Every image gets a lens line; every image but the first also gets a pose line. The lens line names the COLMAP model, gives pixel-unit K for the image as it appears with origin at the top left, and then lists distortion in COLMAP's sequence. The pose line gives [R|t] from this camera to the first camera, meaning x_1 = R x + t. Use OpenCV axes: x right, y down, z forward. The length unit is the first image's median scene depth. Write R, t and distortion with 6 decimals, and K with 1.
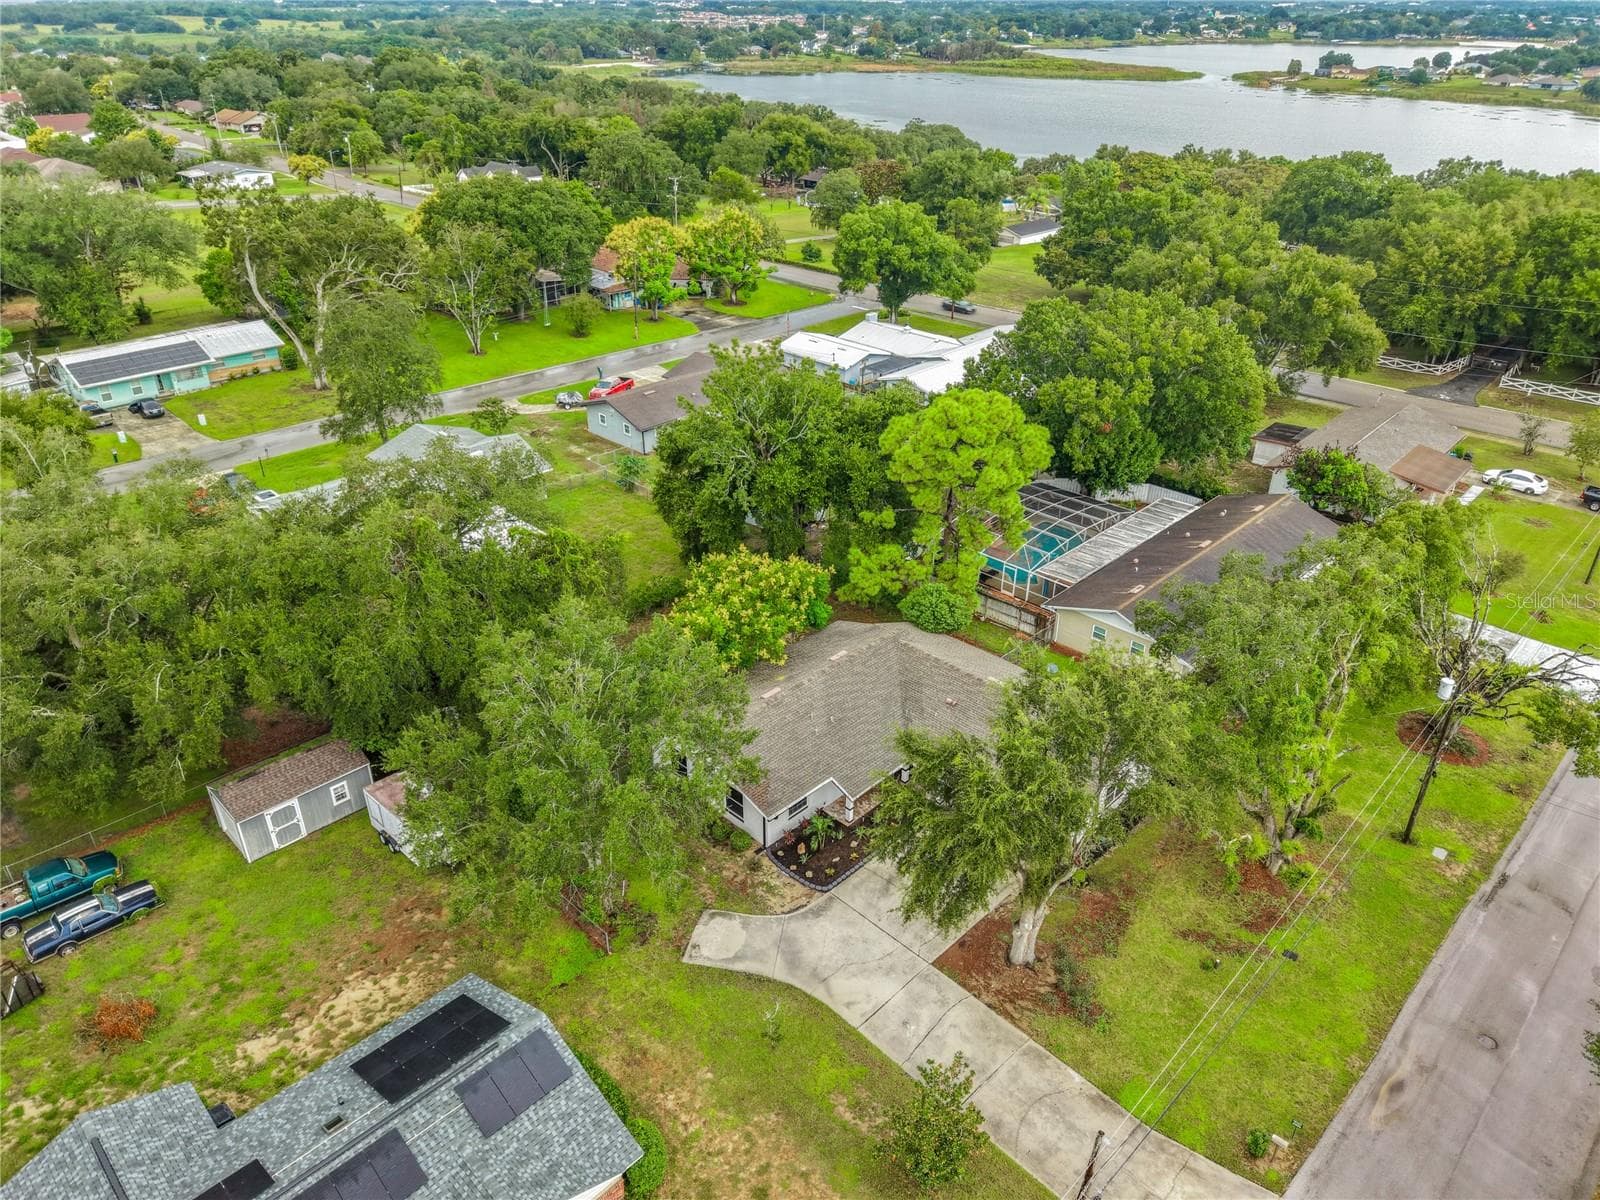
lens RADIAL K [[1088.0, 0, 797.9], [0, 1088.0, 599.5], [0, 0, 1]] dist [0.017620, -0.016568]
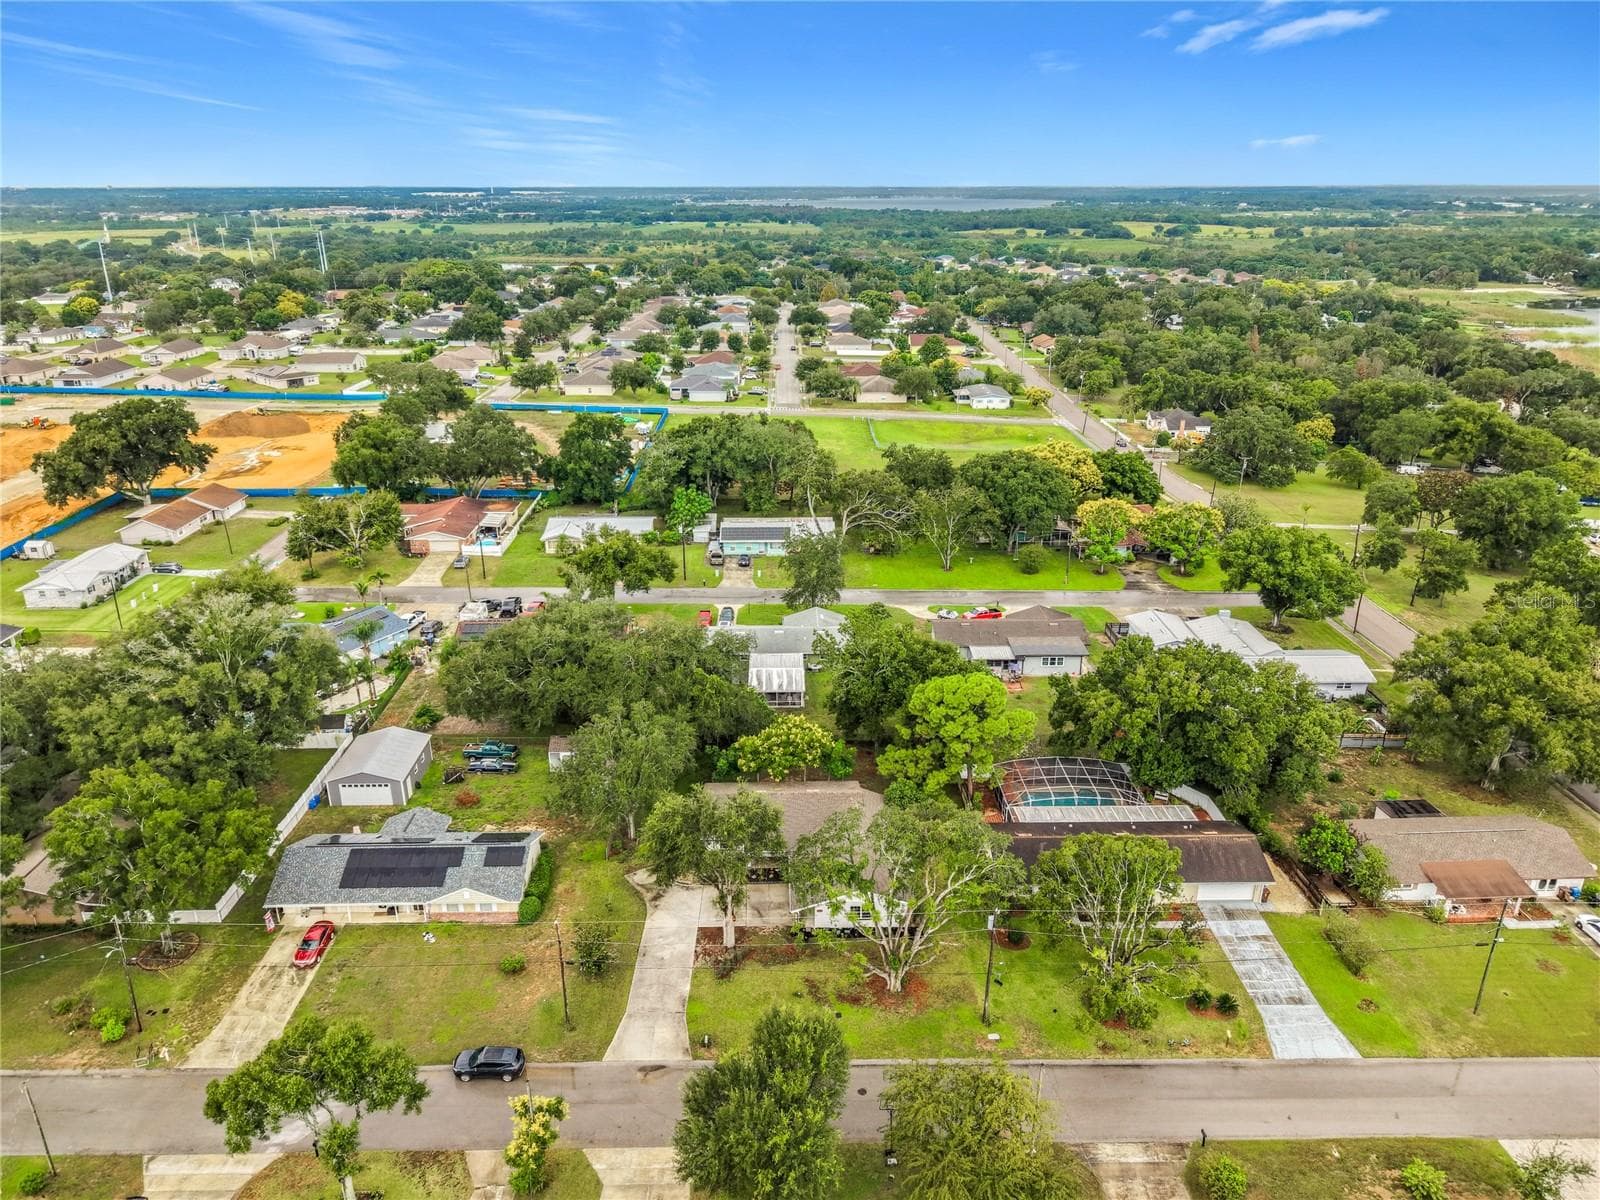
lens RADIAL K [[1088.0, 0, 805.9], [0, 1088.0, 596.7], [0, 0, 1]] dist [0.017620, -0.016568]
pose [[0.717763, 0.239902, -0.653654, 0.864485], [-0.334764, 0.942049, -0.021848, -0.159359], [0.610532, 0.234502, 0.756478, -0.329767]]
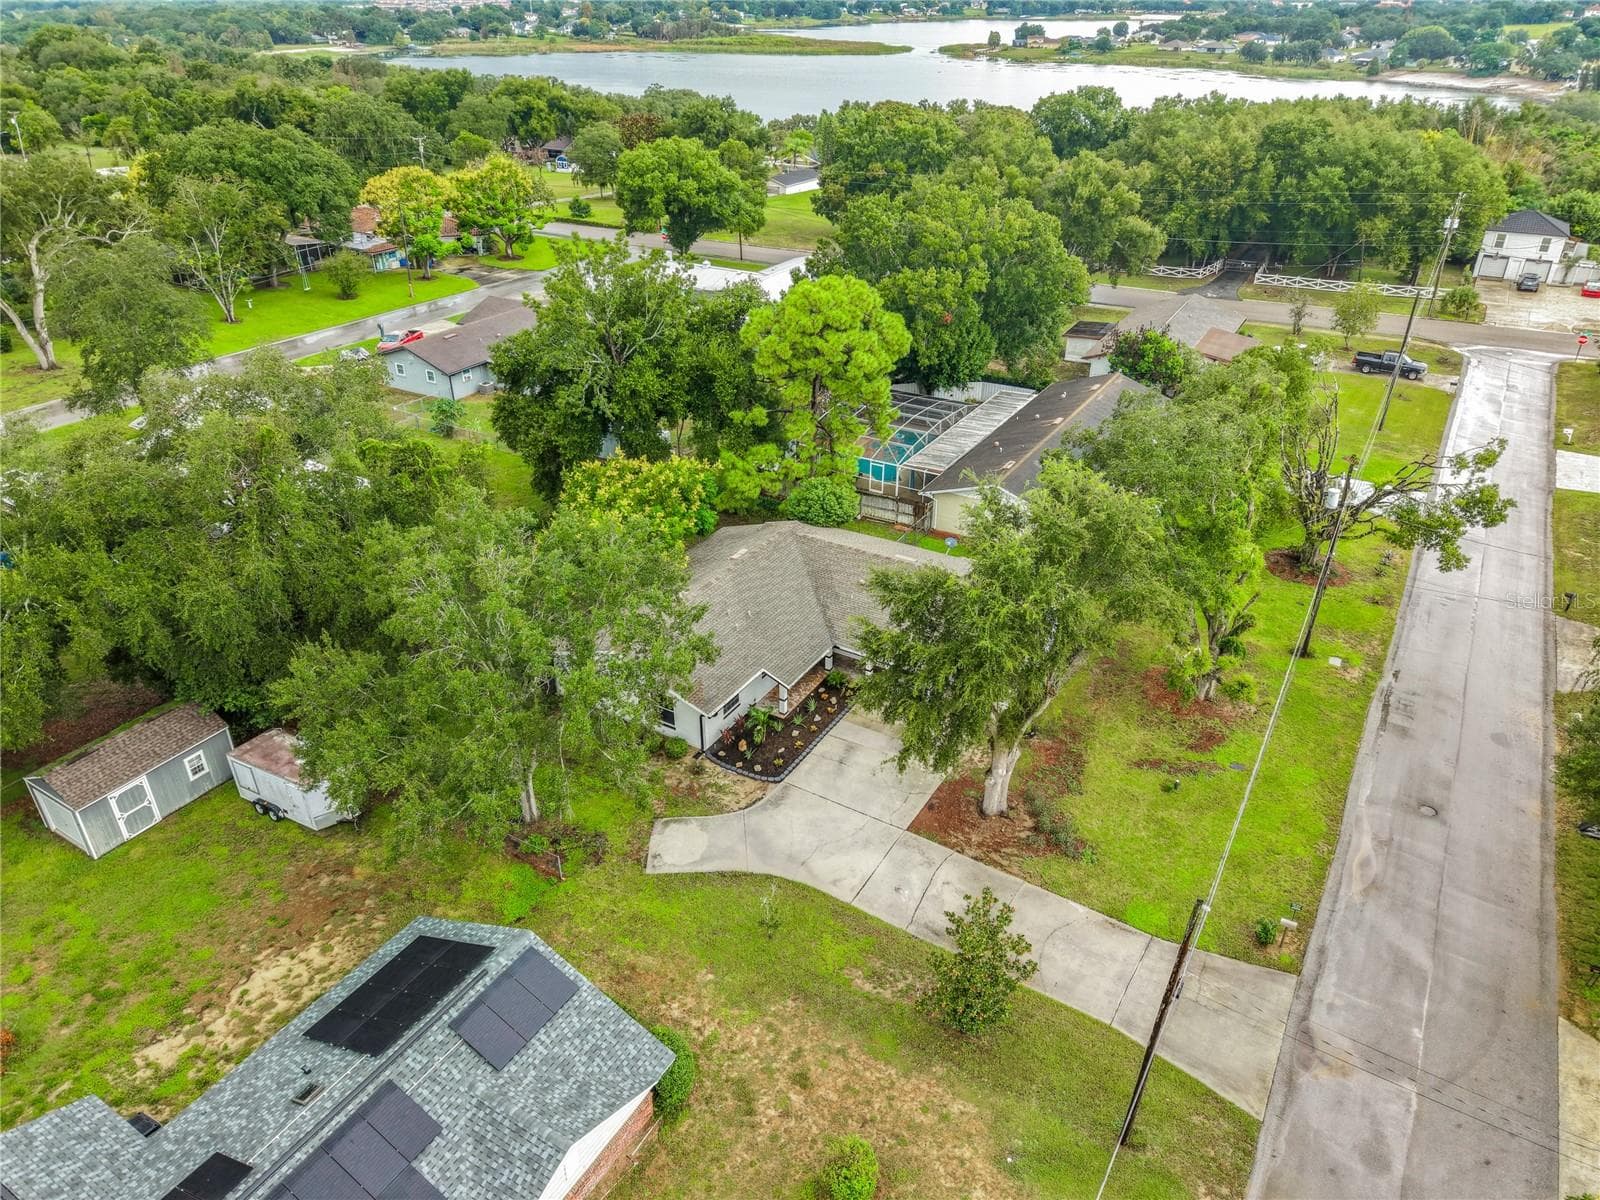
lens RADIAL K [[1088.0, 0, 796.5], [0, 1088.0, 602.1], [0, 0, 1]] dist [0.017620, -0.016568]
pose [[0.972368, -0.122315, 0.198845, -0.082460], [0.120044, 0.992491, 0.023484, 0.060716], [-0.200224, 0.001035, 0.979750, 0.050246]]
